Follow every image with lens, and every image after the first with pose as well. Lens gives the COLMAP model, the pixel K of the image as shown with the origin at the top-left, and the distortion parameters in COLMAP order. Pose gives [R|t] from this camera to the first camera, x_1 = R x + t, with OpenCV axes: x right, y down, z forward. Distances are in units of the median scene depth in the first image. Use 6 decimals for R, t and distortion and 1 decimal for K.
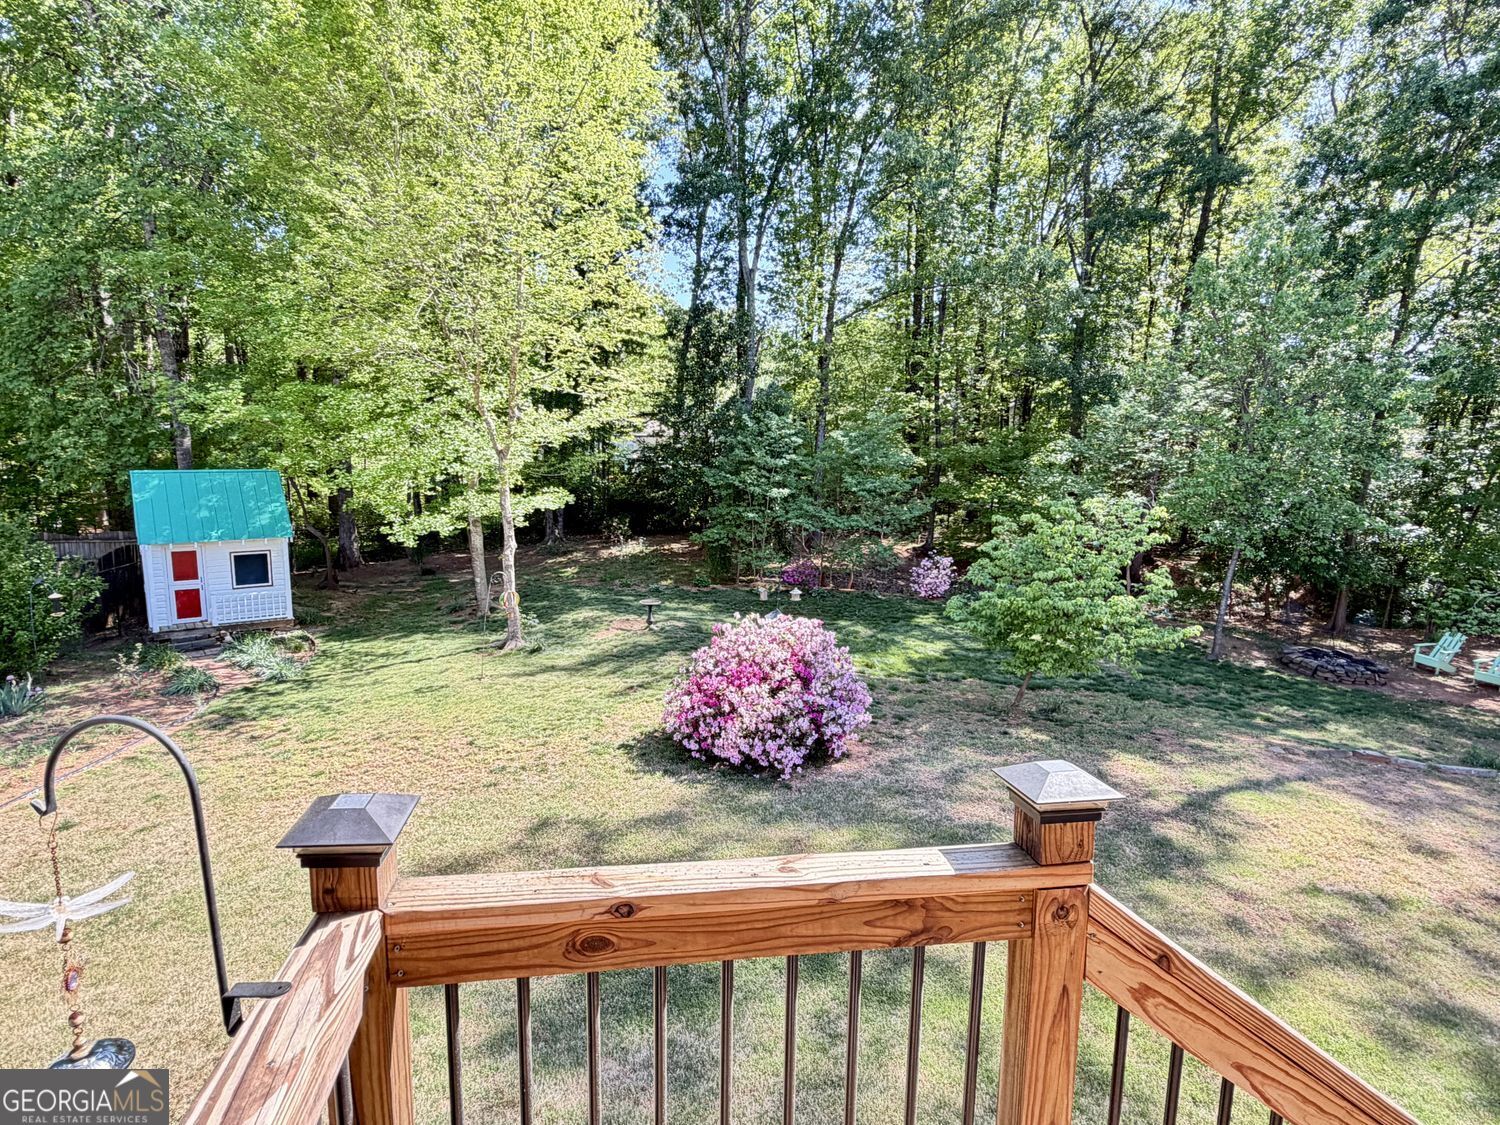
lens RADIAL K [[822.1, 0, 743.2], [0, 822.1, 566.3], [0, 0, 1]] dist [0.001574, 0.001618]
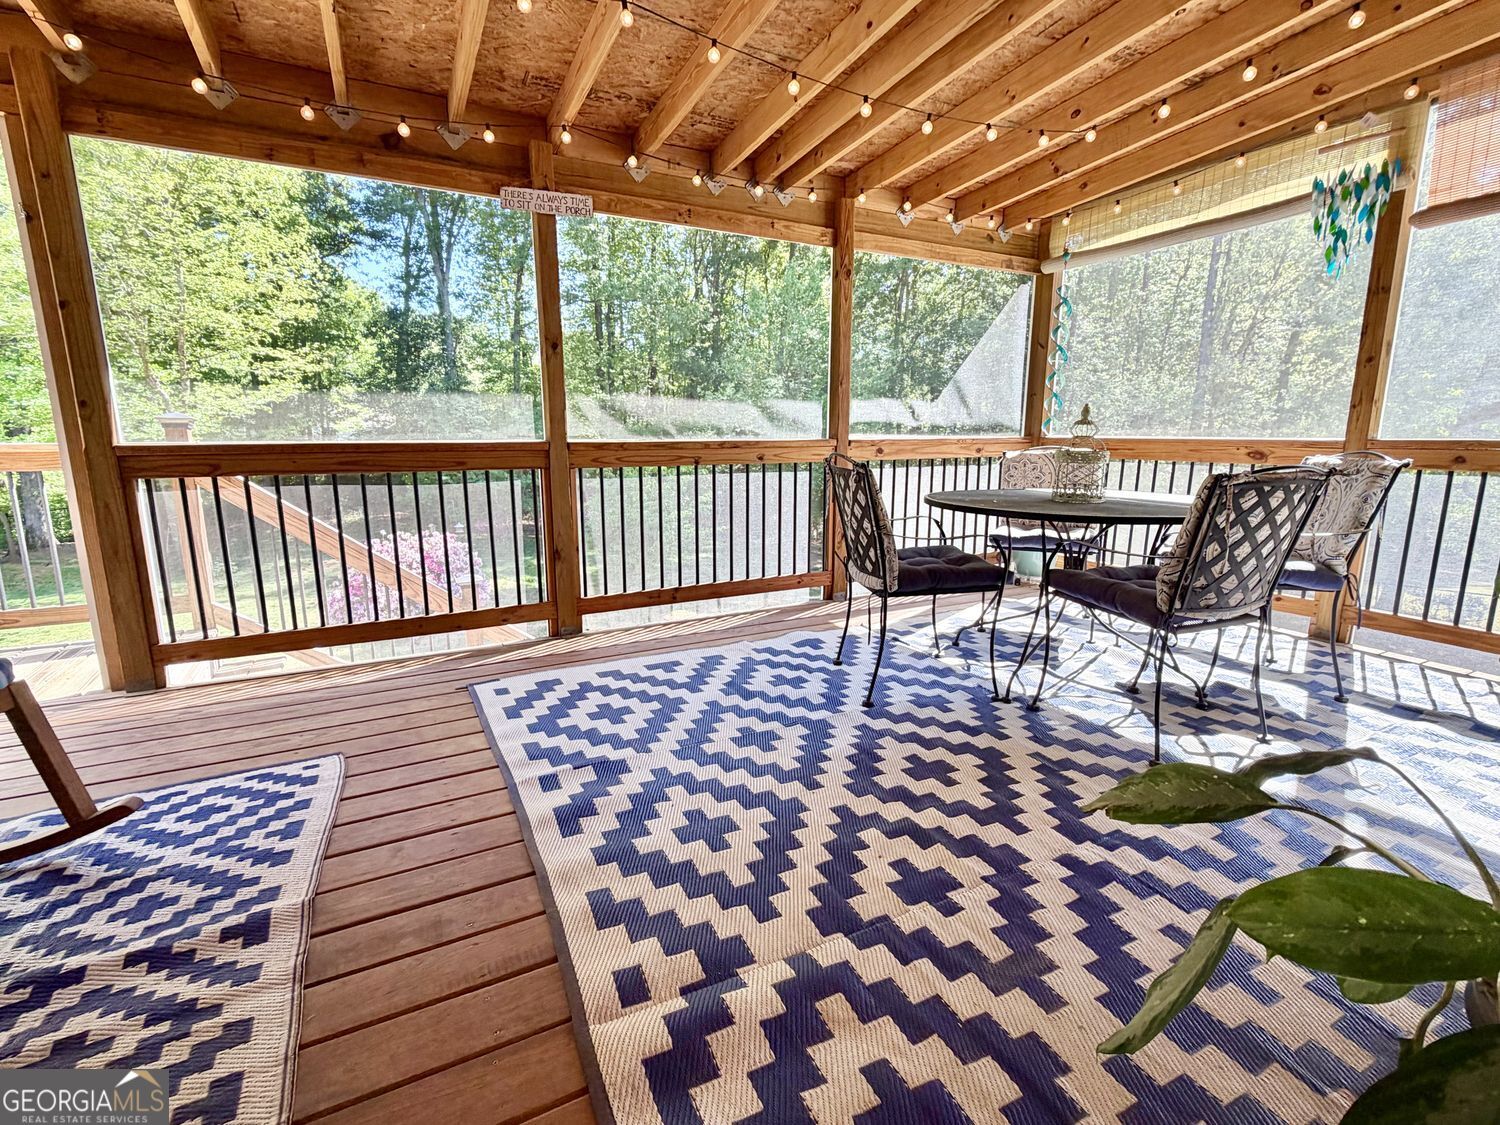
lens RADIAL K [[689.9, 0, 742.5], [0, 689.9, 562.5], [0, 0, 1]] dist [0.002849, -0.000229]
pose [[0.944207, -0.070719, 0.321671, 0.112634], [0.061731, 0.997367, 0.038069, 0.063779], [-0.323516, -0.016088, 0.946086, -0.161960]]
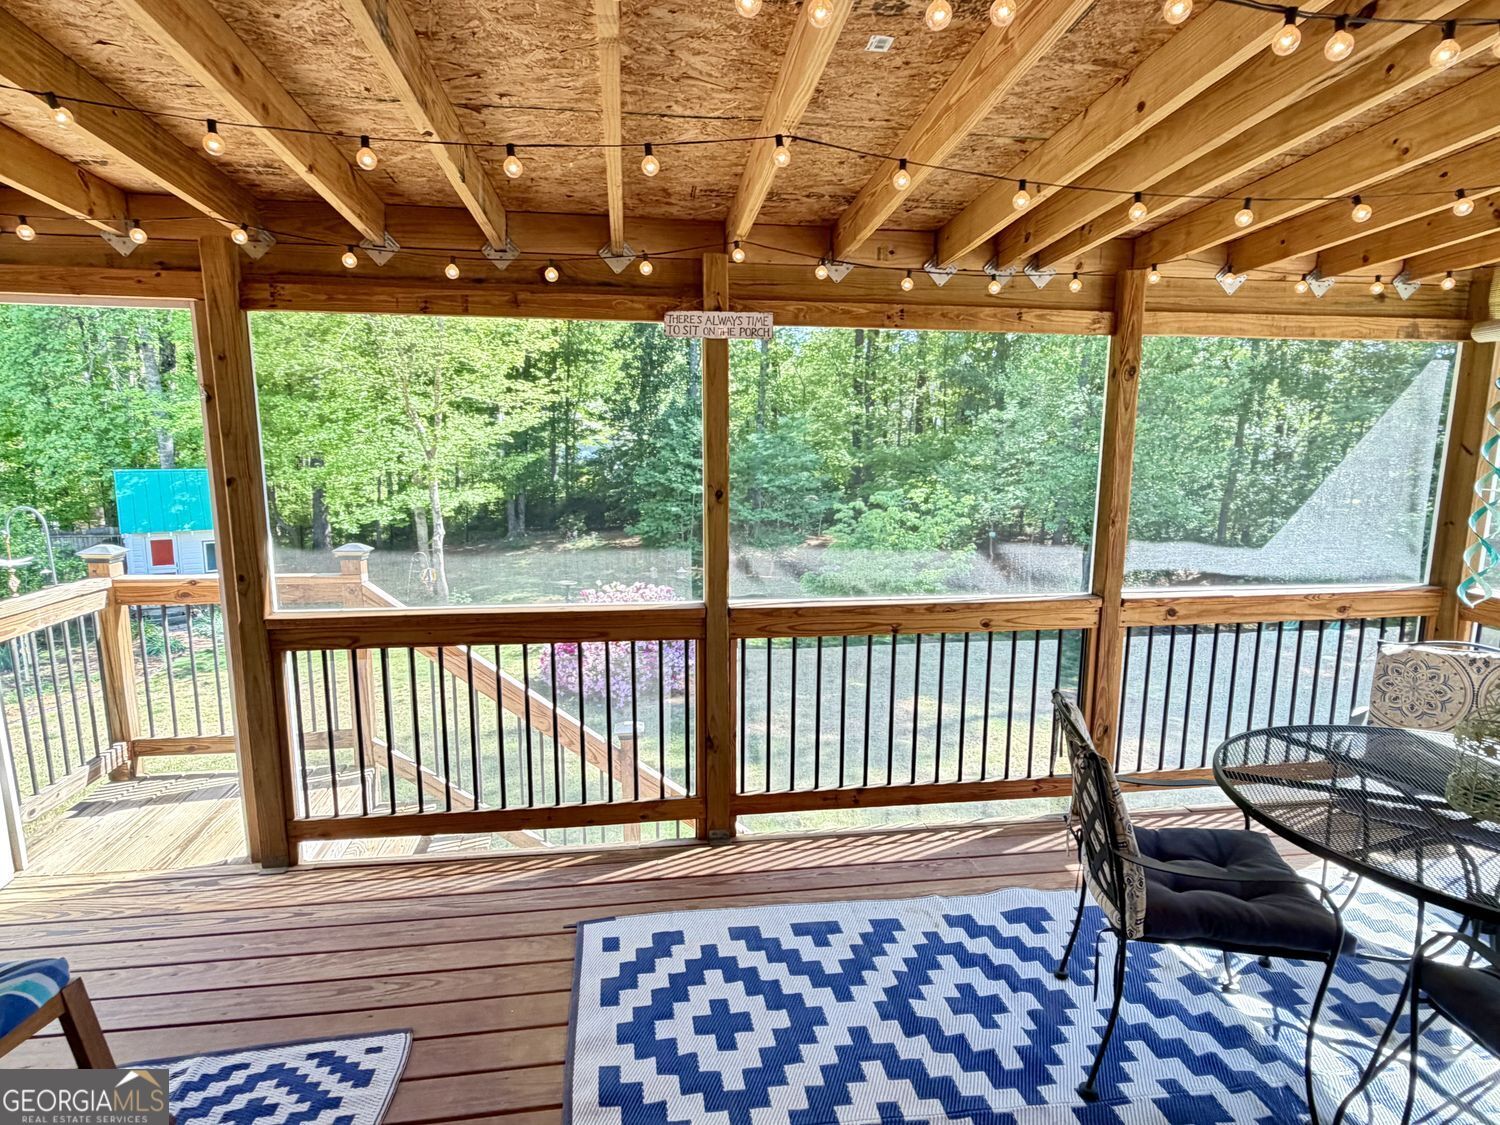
lens RADIAL K [[821.4, 0, 752.5], [0, 821.4, 570.6], [0, 0, 1]] dist [0.004023, -0.000557]
pose [[0.999980, -0.003621, 0.005089, 0.135610], [0.003616, 0.999993, 0.001091, 0.025348], [-0.005093, -0.001072, 0.999986, -0.148583]]
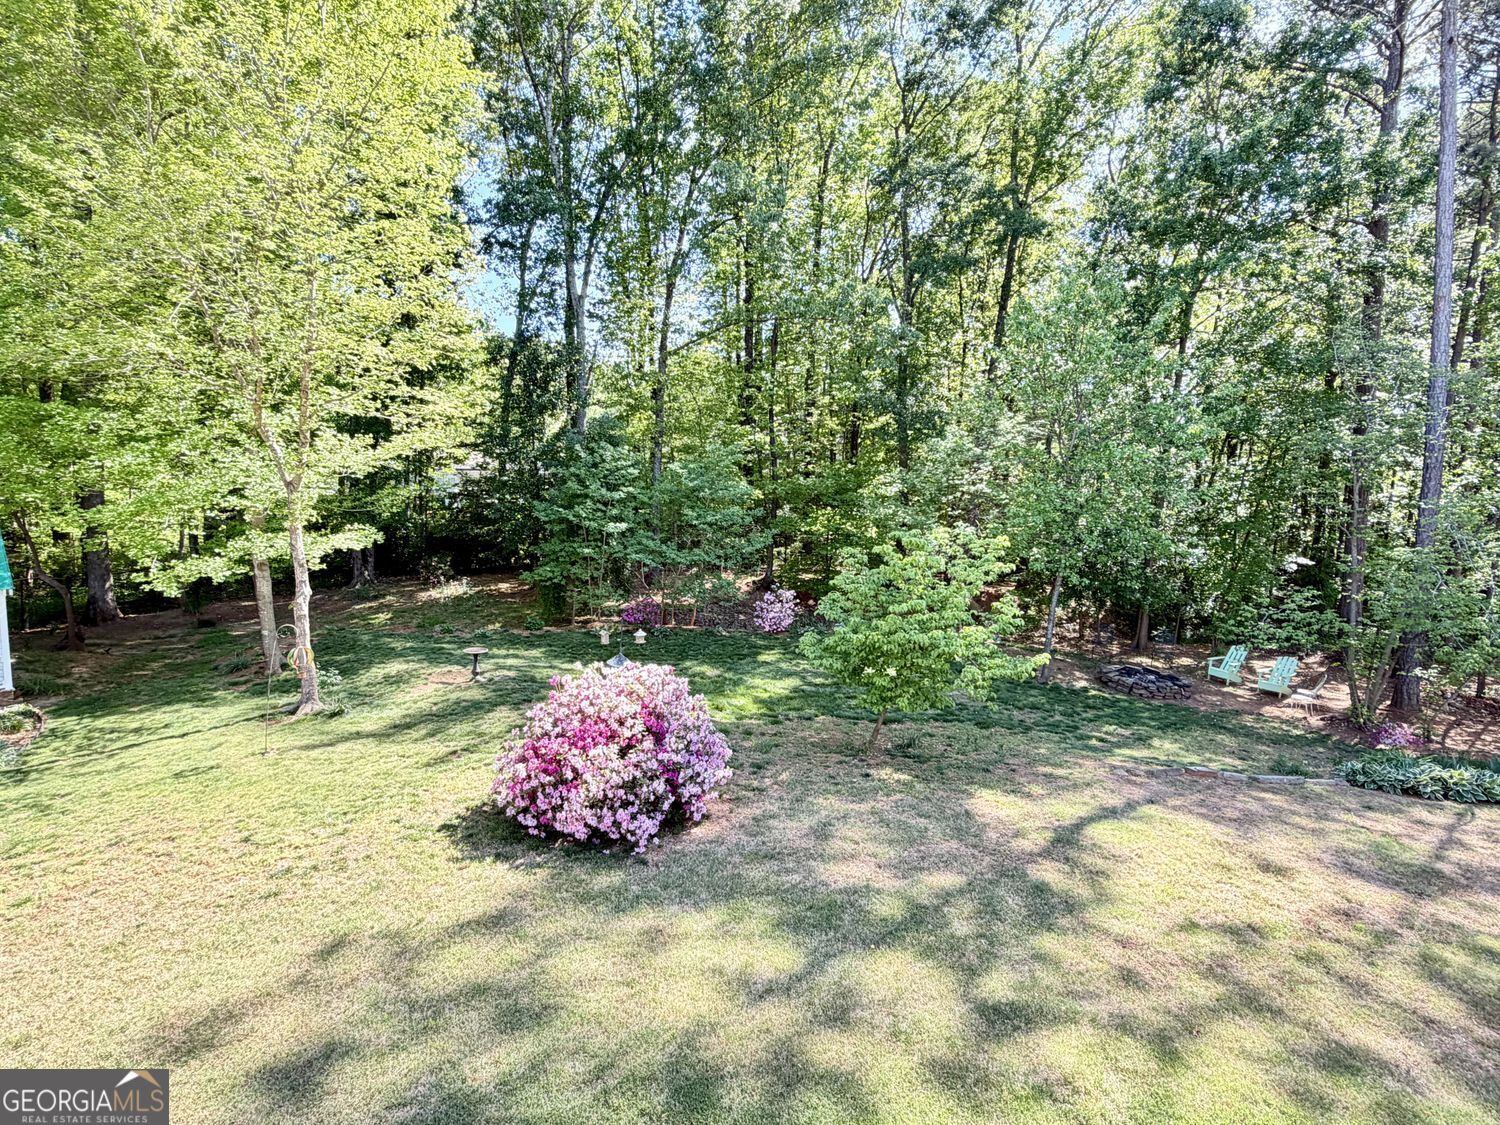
lens RADIAL K [[822.1, 0, 743.2], [0, 822.1, 566.3], [0, 0, 1]] dist [0.001574, 0.001618]
pose [[0.979316, -0.021682, 0.201171, -0.005783], [0.030010, 0.998810, -0.038440, -0.004761], [-0.200098, 0.043682, 0.978802, 0.060138]]
